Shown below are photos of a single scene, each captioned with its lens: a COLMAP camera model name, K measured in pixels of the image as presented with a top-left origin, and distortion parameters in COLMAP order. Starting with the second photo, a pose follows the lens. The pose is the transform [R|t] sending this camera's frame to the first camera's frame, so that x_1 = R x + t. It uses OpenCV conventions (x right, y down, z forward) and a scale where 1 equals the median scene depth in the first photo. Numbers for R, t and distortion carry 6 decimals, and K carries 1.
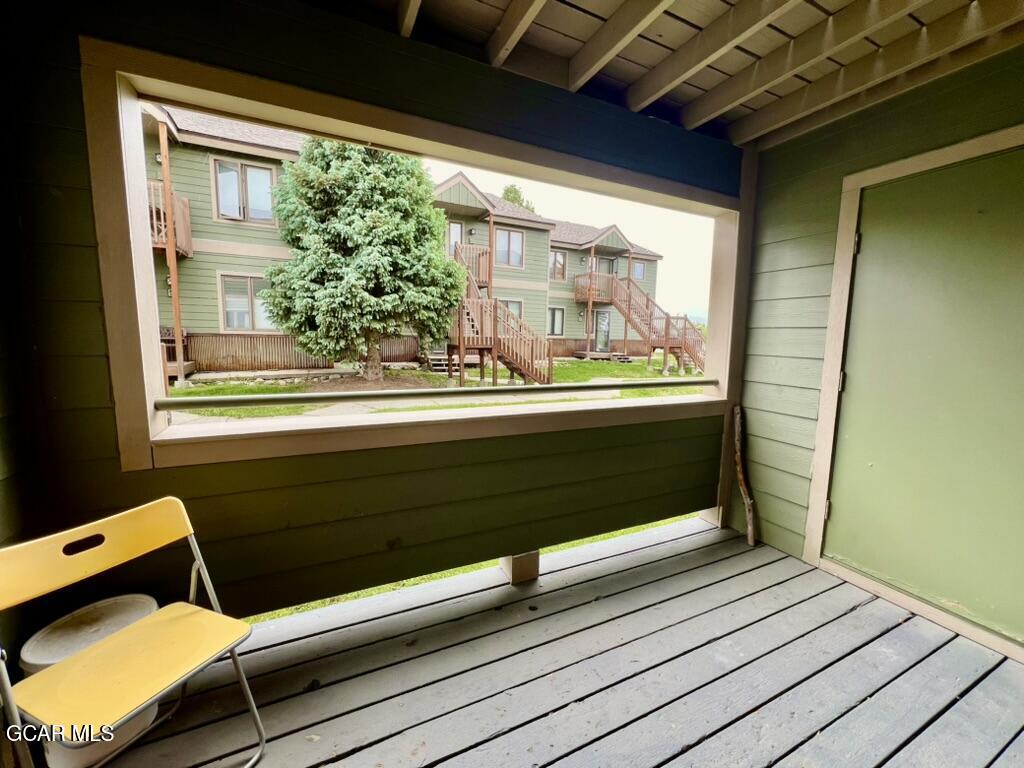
lens RADIAL K [[412.4, 0, 510.9], [0, 412.4, 384.8], [0, 0, 1]] dist [-0.002135, 0.000196]
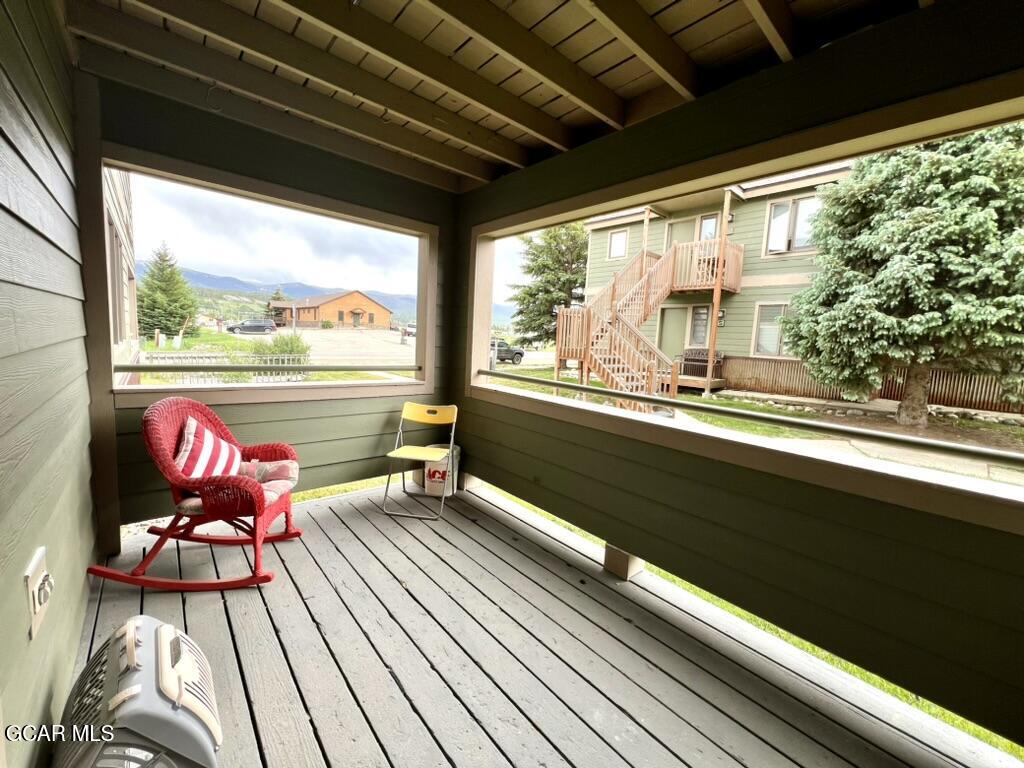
lens RADIAL K [[412.4, 0, 512.5], [0, 412.4, 387.1], [0, 0, 1]] dist [-0.002135, 0.000196]
pose [[0.258516, 0.106143, -0.960158, 0.249595], [-0.167909, 0.983752, 0.063543, -0.007552], [0.951302, 0.144792, 0.272138, 0.100641]]
